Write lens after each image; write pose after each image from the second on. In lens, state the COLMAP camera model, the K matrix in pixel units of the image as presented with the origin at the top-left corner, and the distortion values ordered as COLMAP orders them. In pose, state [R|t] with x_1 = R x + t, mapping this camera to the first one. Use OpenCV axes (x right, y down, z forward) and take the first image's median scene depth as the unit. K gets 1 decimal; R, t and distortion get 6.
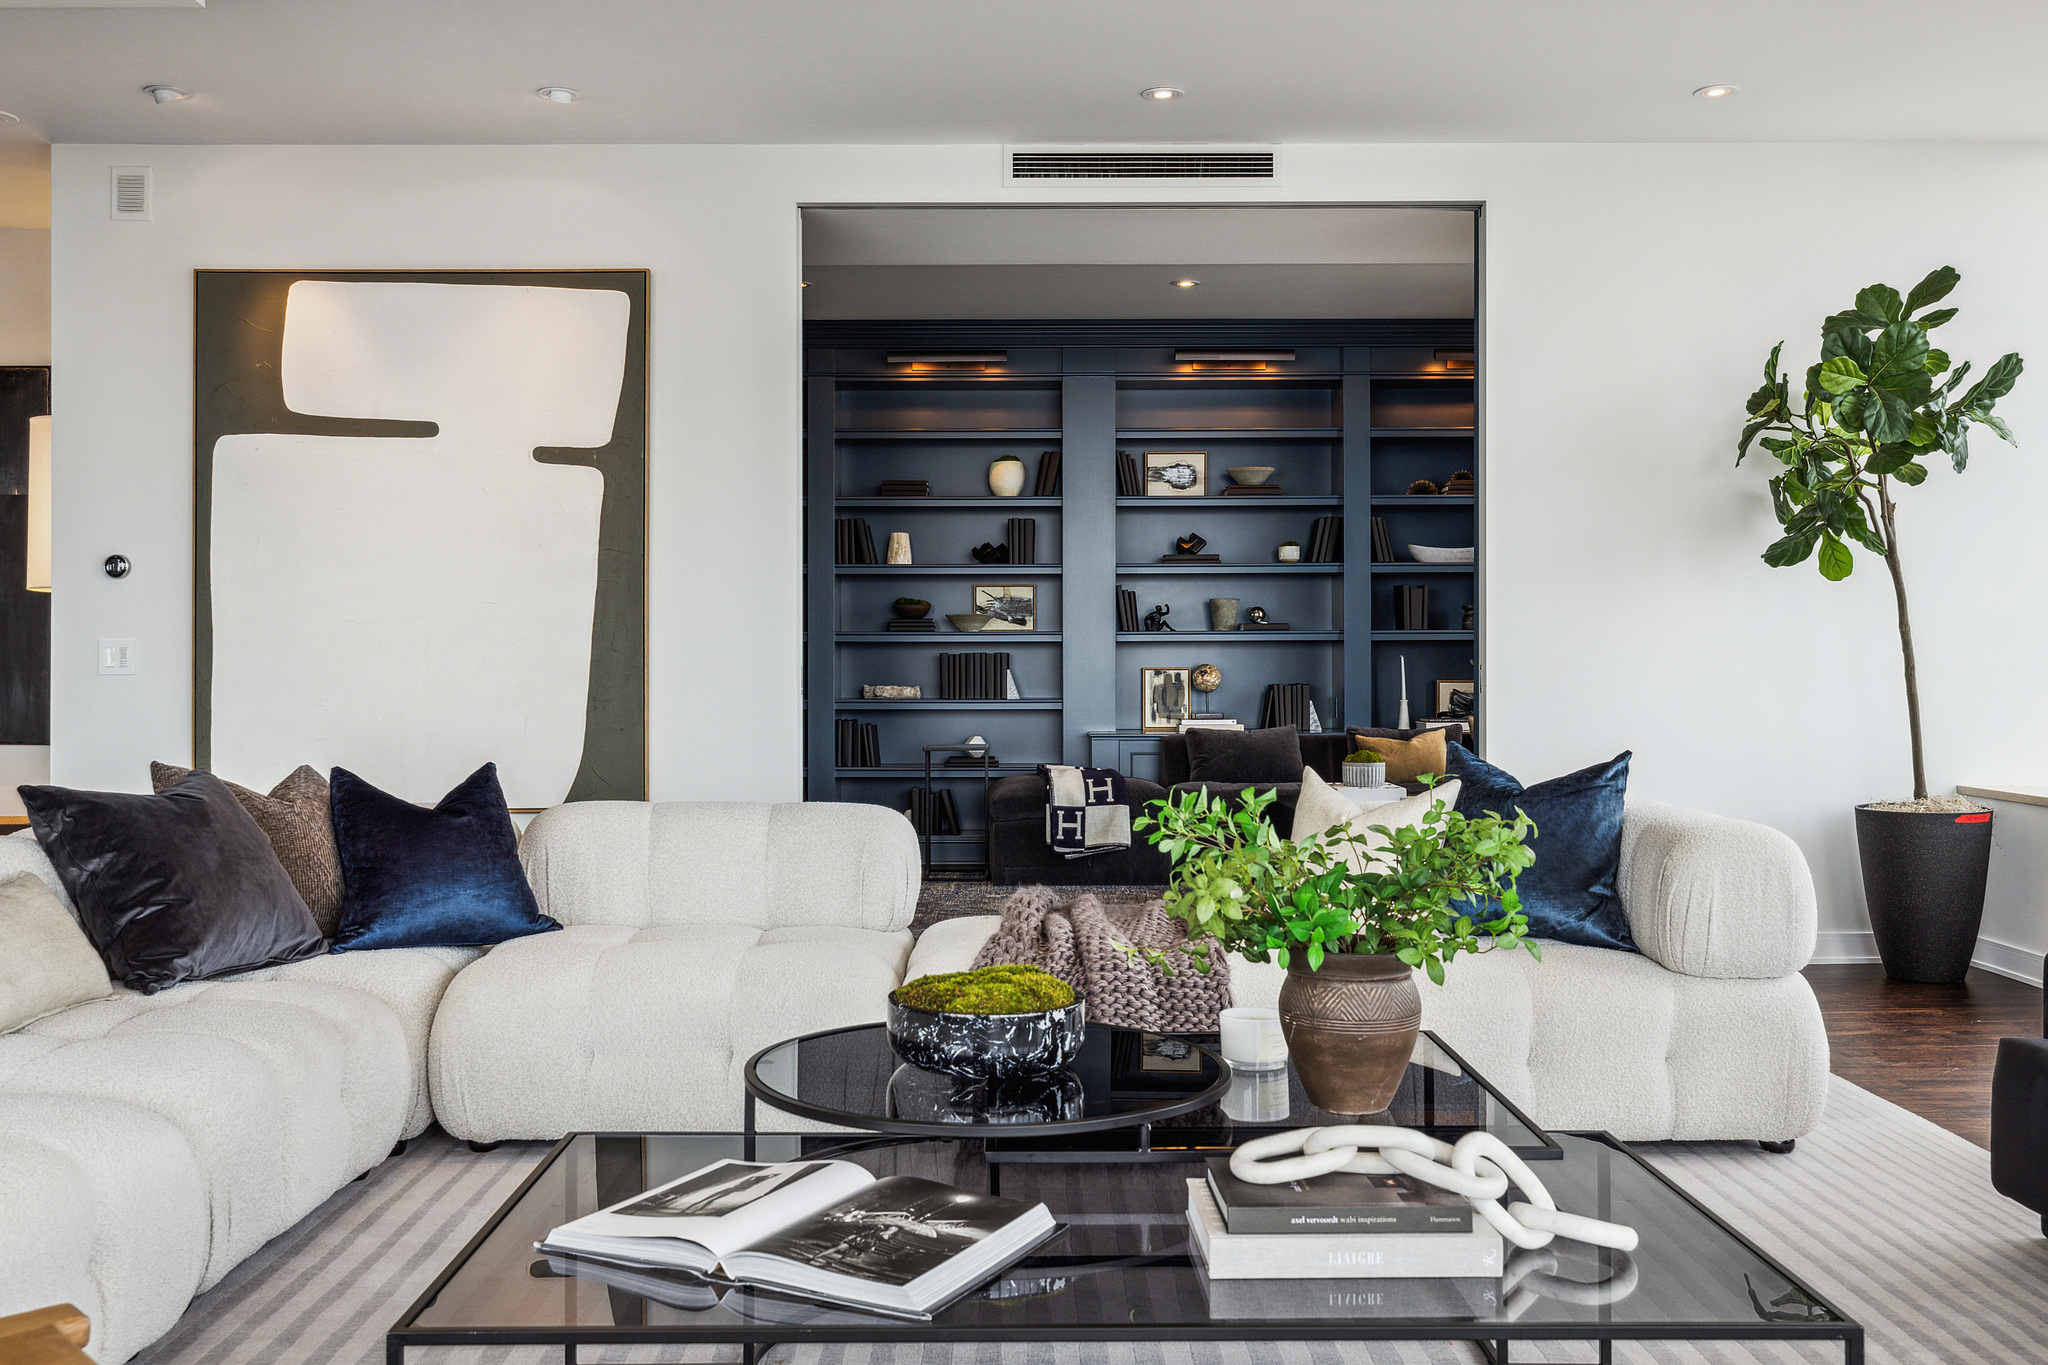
lens RADIAL K [[1921.9, 0, 1012.2], [0, 1921.9, 682.2], [0, 0, 1]] dist [0.002933, 0.000000]
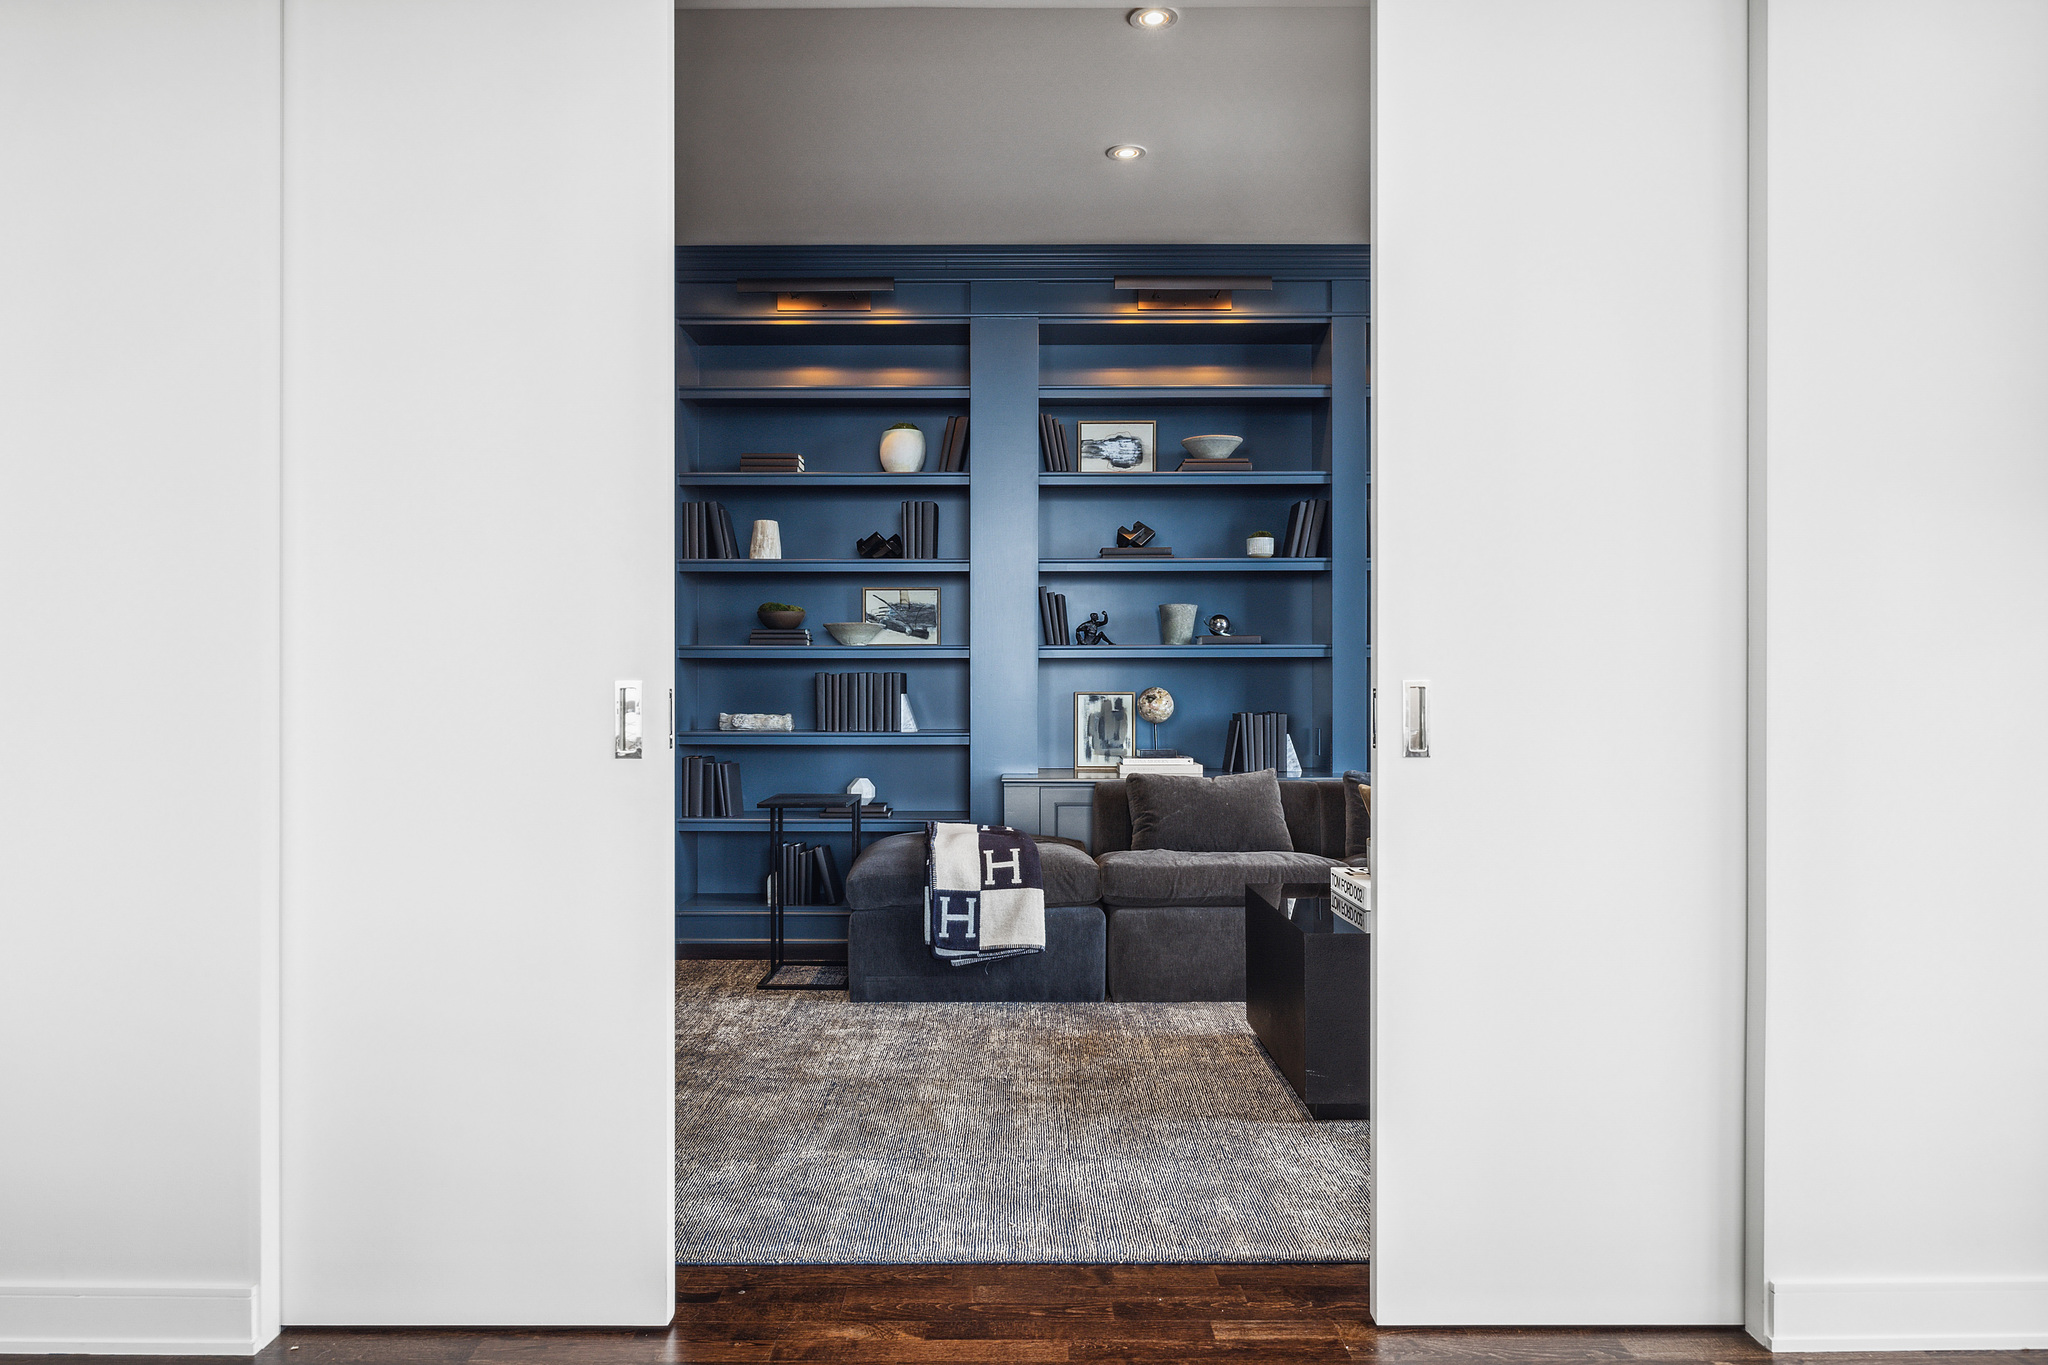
lens RADIAL K [[1335.3, 0, 966.7], [0, 1335.3, 686.4], [0, 0, 1]] dist [0.002230, 0.000293]
pose [[0.999211, 0.003176, -0.039589, 0.046310], [-0.003523, 0.999956, -0.008695, -0.005000], [0.039560, 0.008827, 0.999178, 0.456157]]
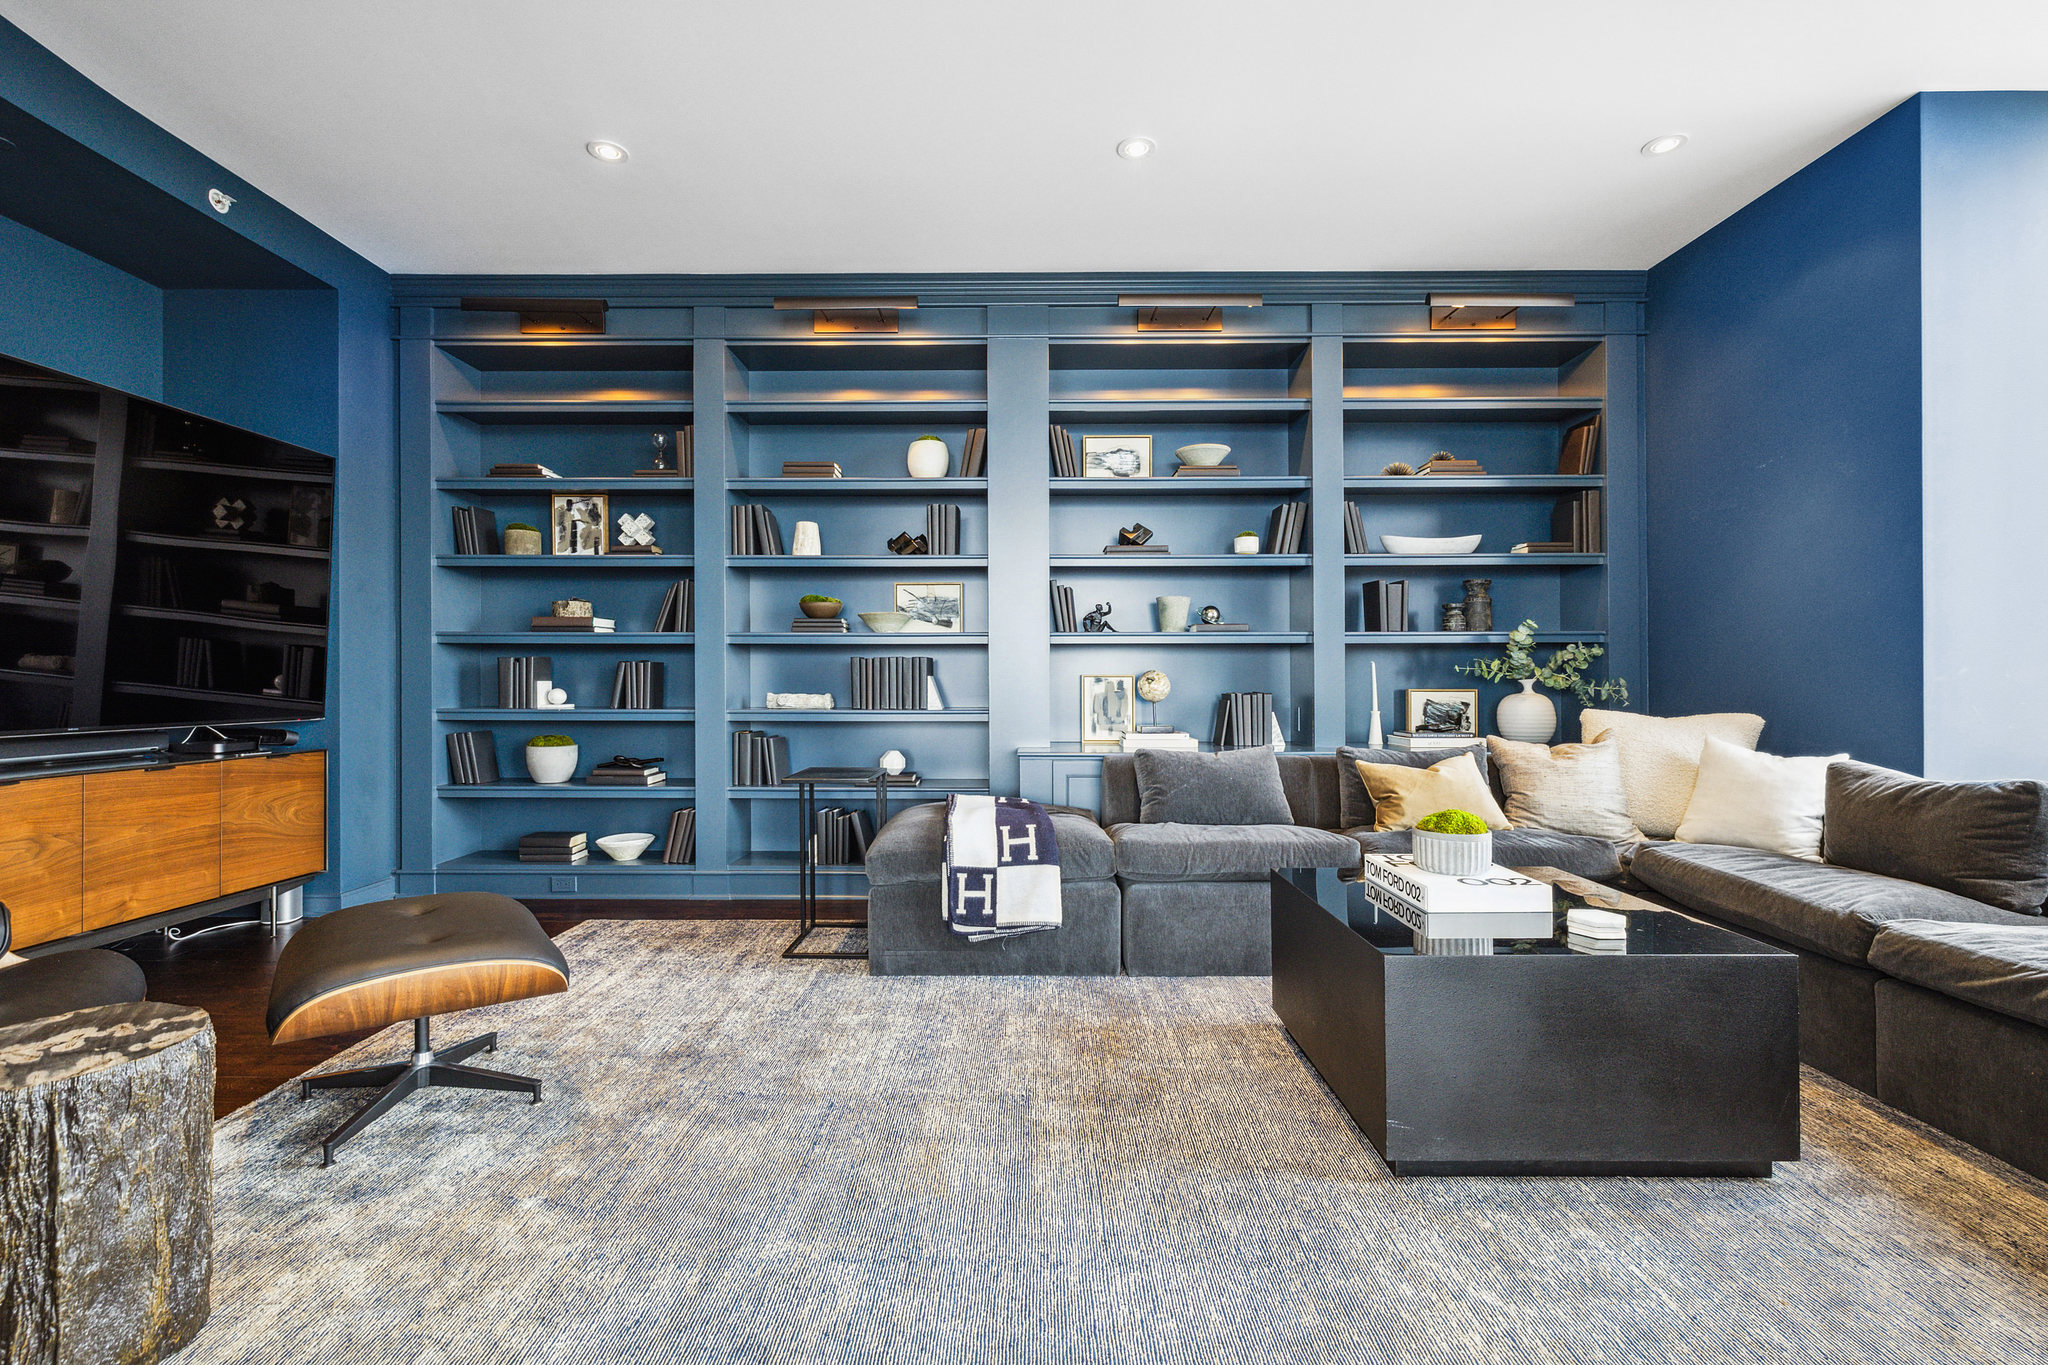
lens RADIAL K [[886.9, 0, 975.8], [0, 886.9, 664.7], [0, 0, 1]] dist [-0.012697, -0.000283]
pose [[0.998273, 0.000361, -0.058751, 0.043994], [-0.001784, 0.999706, -0.024181, -0.002001], [0.058725, 0.024244, 0.997980, 0.597122]]
